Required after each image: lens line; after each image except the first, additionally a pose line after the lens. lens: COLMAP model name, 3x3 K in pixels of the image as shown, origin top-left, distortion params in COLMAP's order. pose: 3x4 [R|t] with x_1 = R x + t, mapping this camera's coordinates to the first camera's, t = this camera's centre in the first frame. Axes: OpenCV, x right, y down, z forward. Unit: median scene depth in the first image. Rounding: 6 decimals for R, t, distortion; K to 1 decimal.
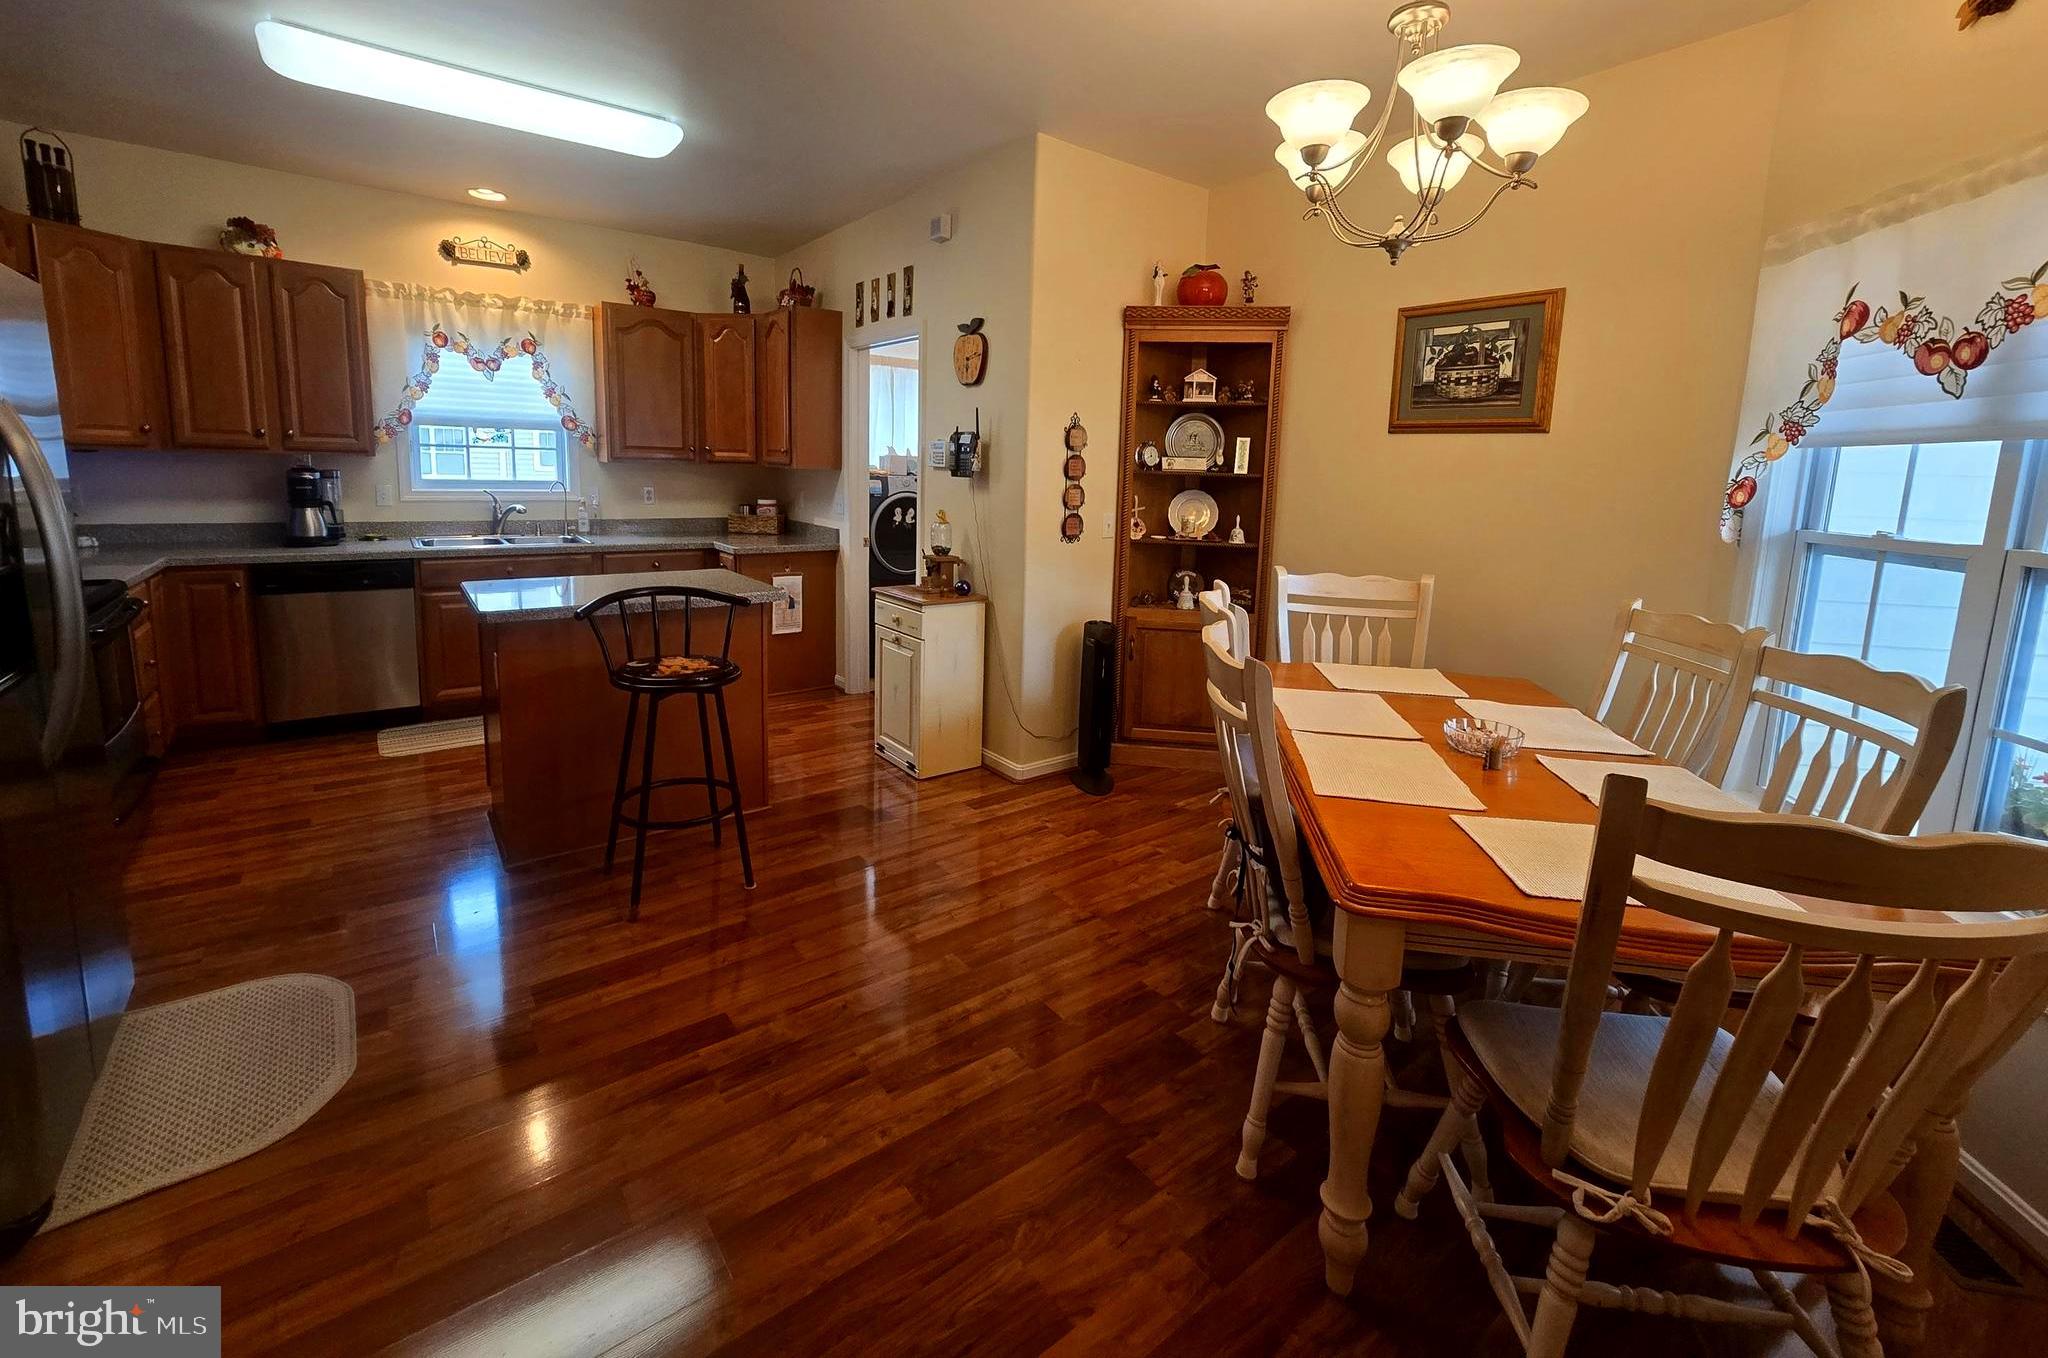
lens RADIAL K [[841.5, 0, 1037.2], [0, 841.5, 570.6], [0, 0, 1]] dist [0.003469, 0.000081]
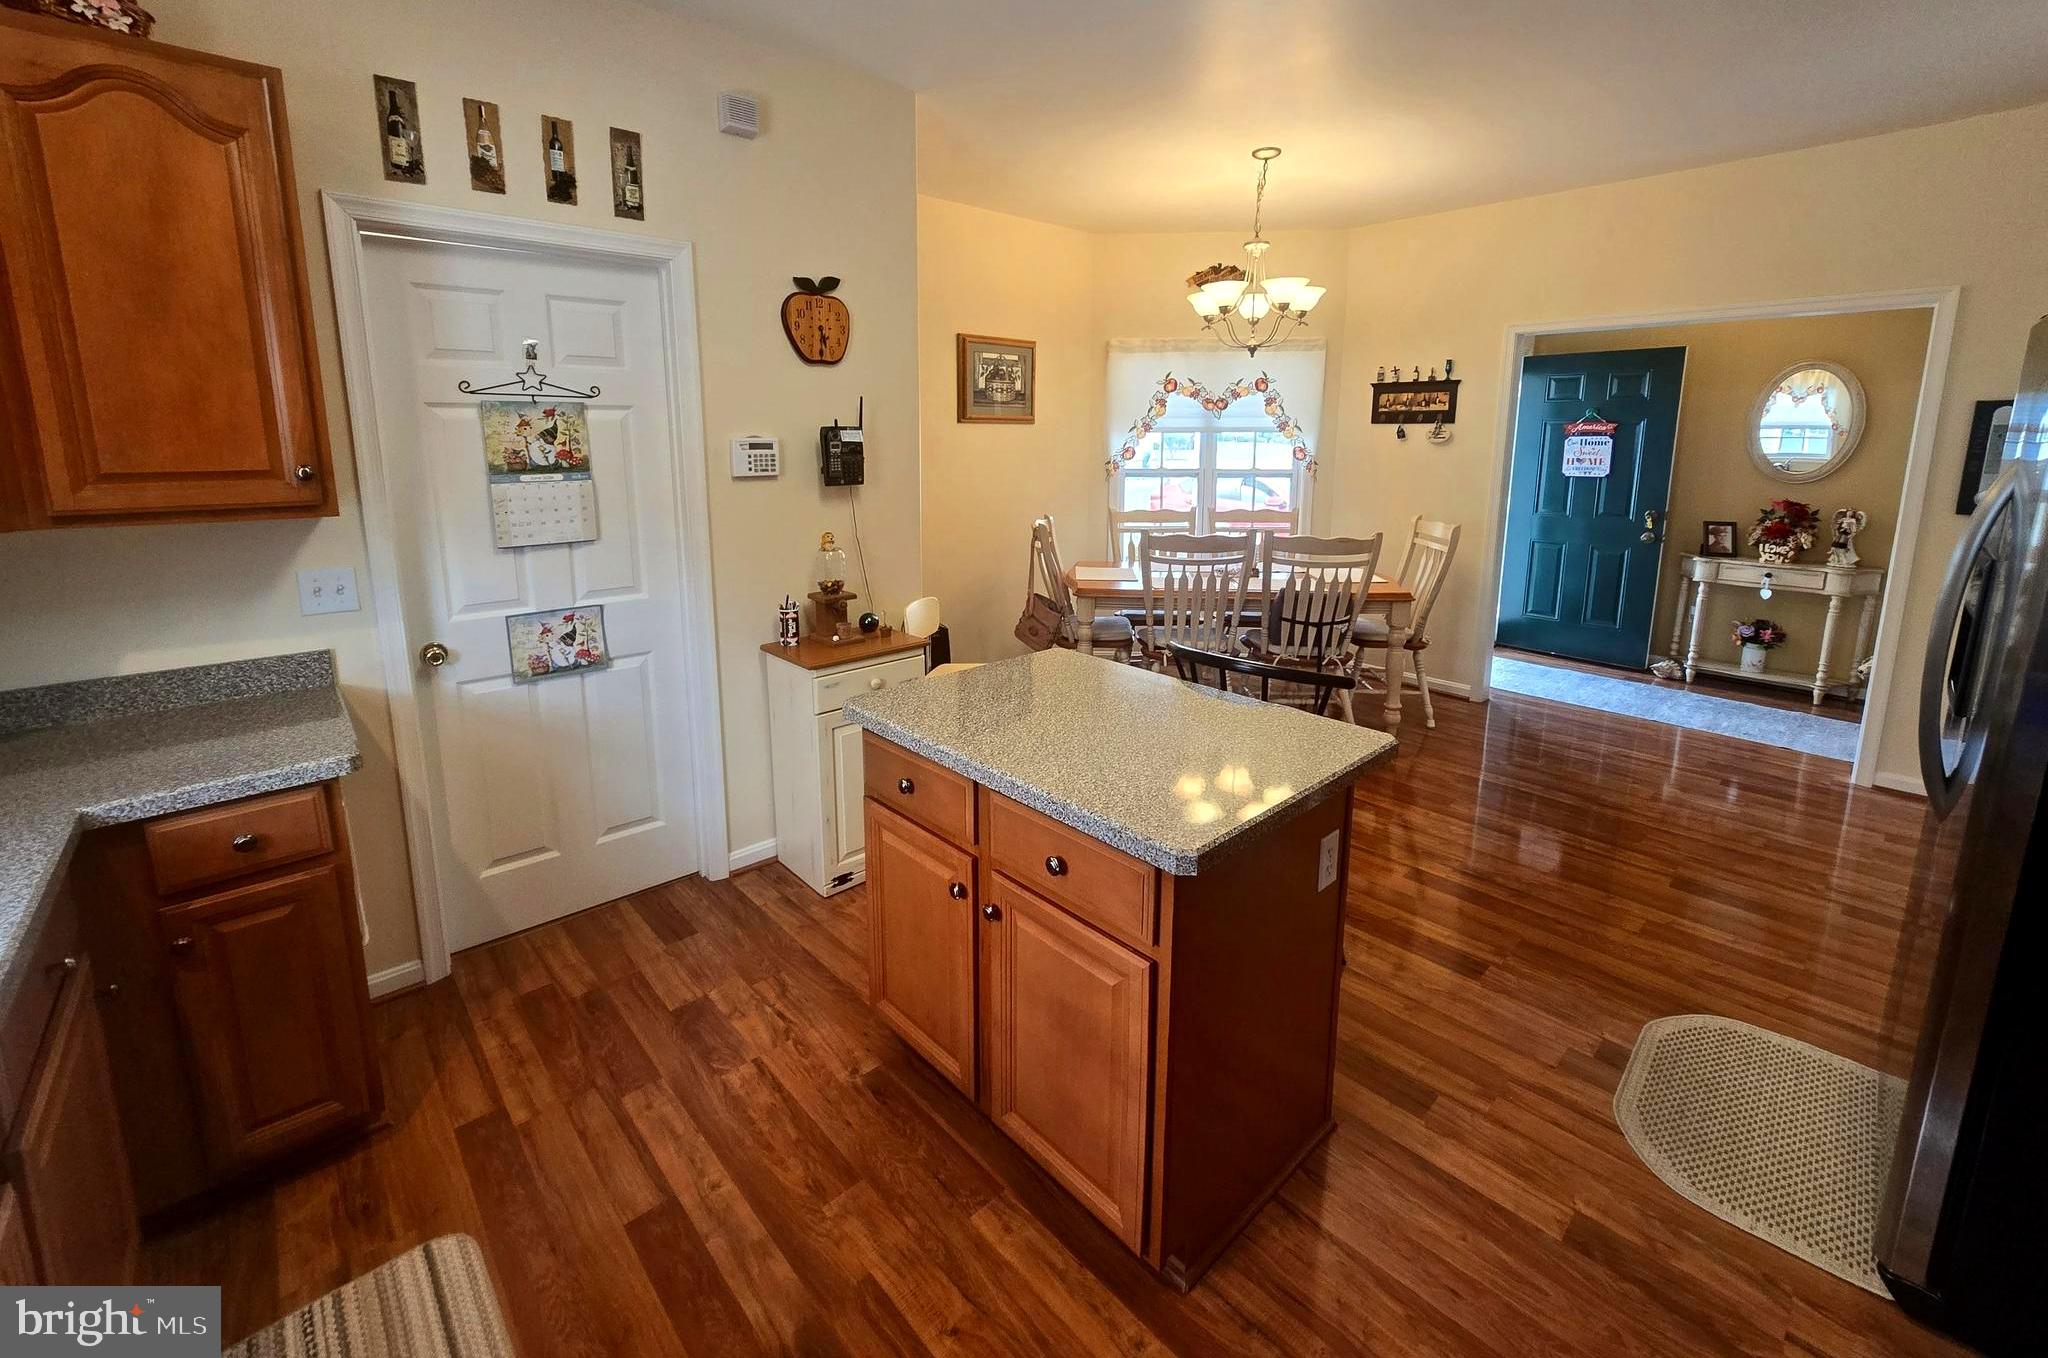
lens RADIAL K [[841.5, 0, 984.1], [0, 841.5, 567.0], [0, 0, 1]] dist [0.003469, 0.000081]
pose [[-0.055278, -0.187791, 0.980652, -0.931229], [0.124945, 0.973133, 0.193394, -0.183725], [-0.990623, 0.133219, -0.030329, 0.972109]]
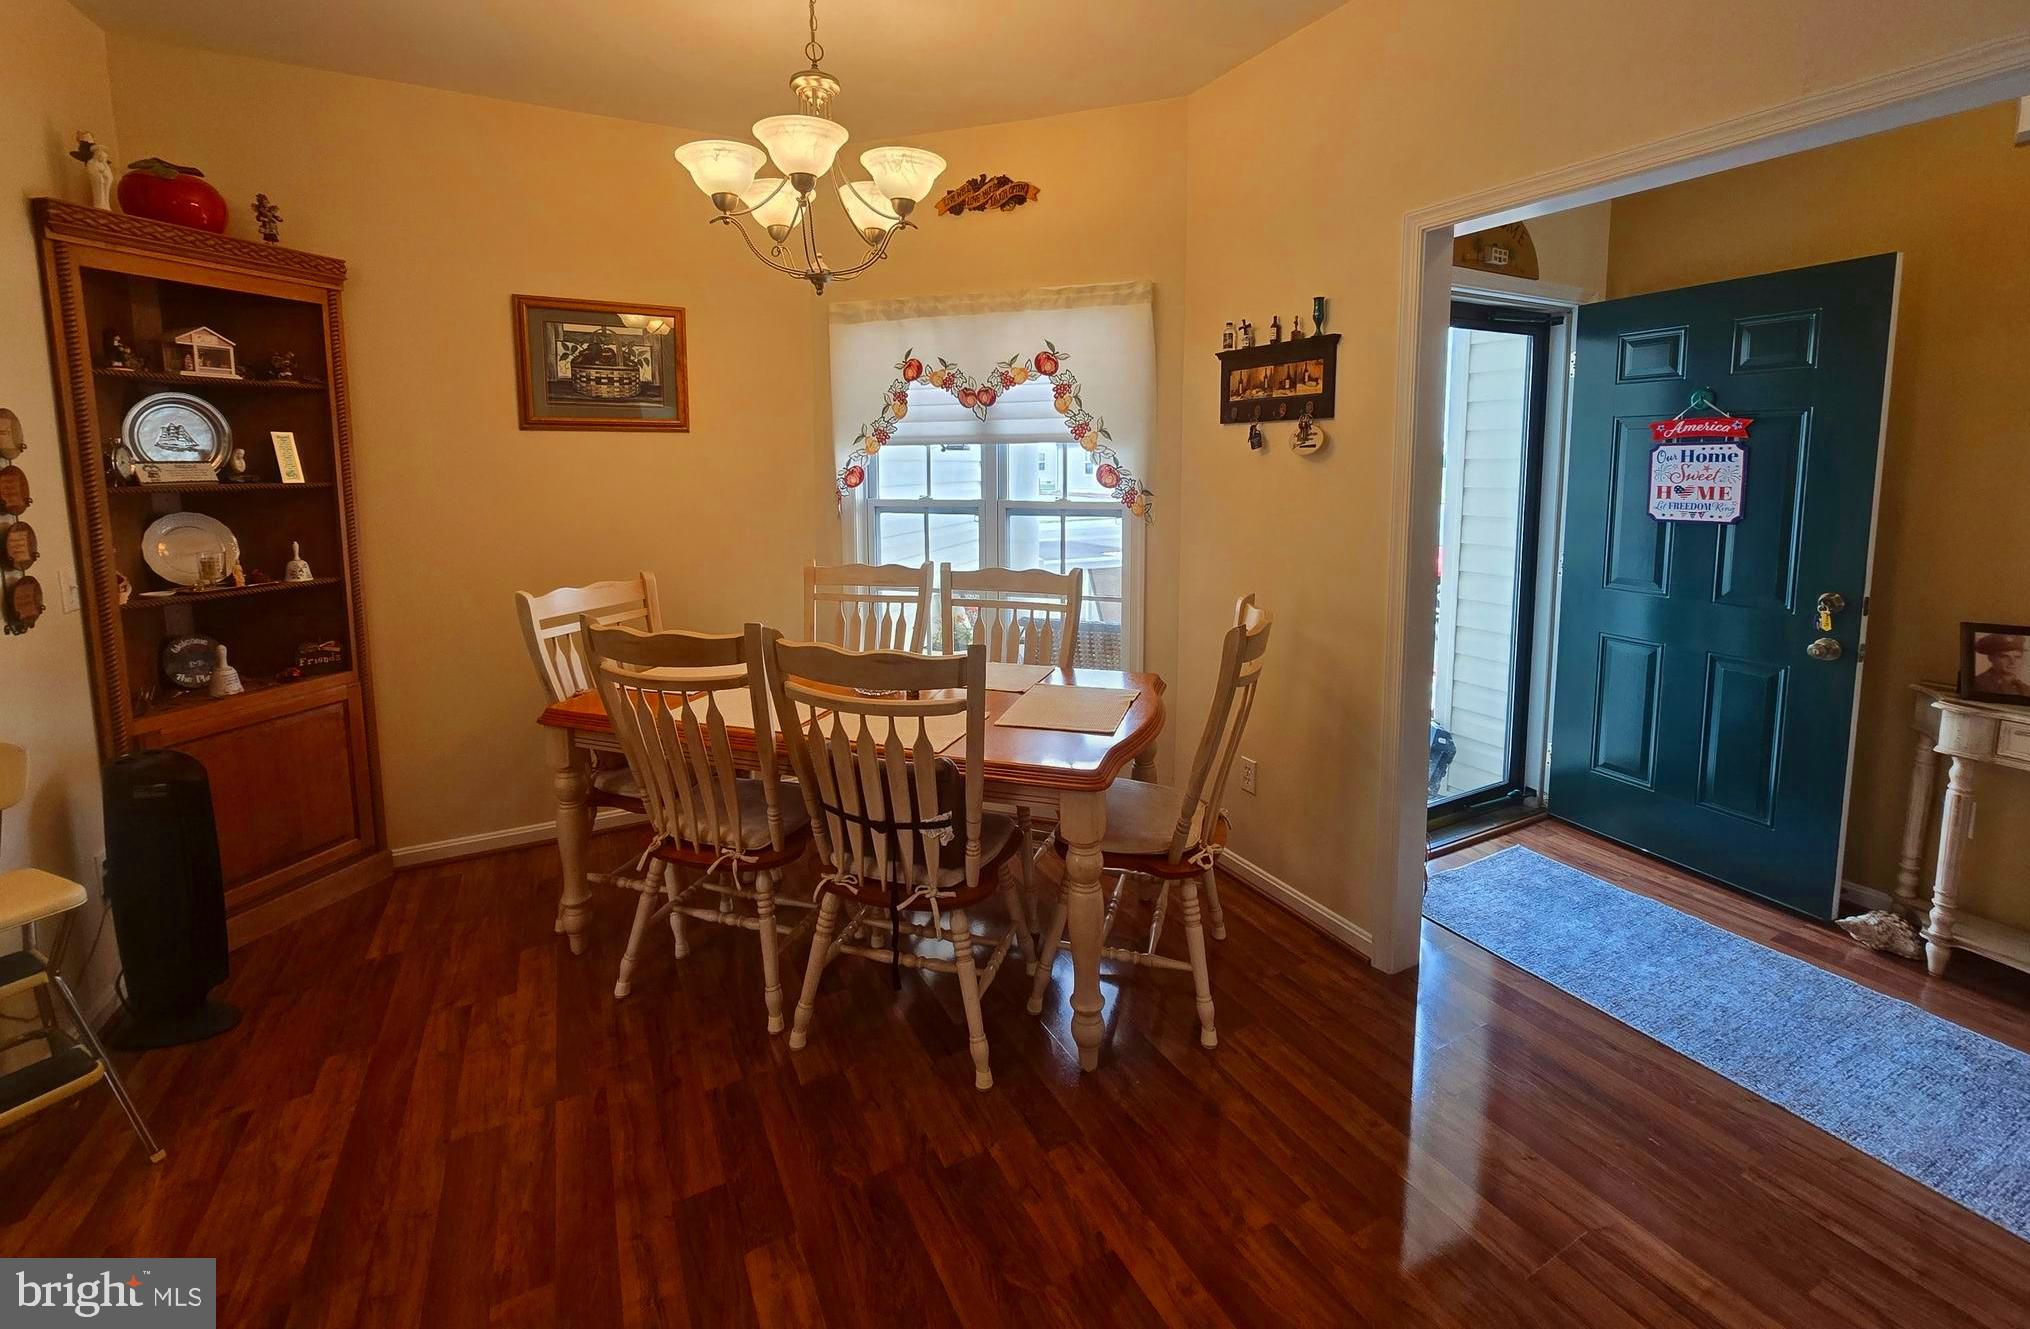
lens RADIAL K [[839.0, 0, 982.3], [0, 839.0, 544.2], [0, 0, 1]] dist [-0.002580, 0.001123]
pose [[0.190076, -0.129298, 0.973218, -0.364854], [0.135137, 0.985300, 0.104510, -0.064421], [-0.972424, 0.111653, 0.204755, 0.321589]]
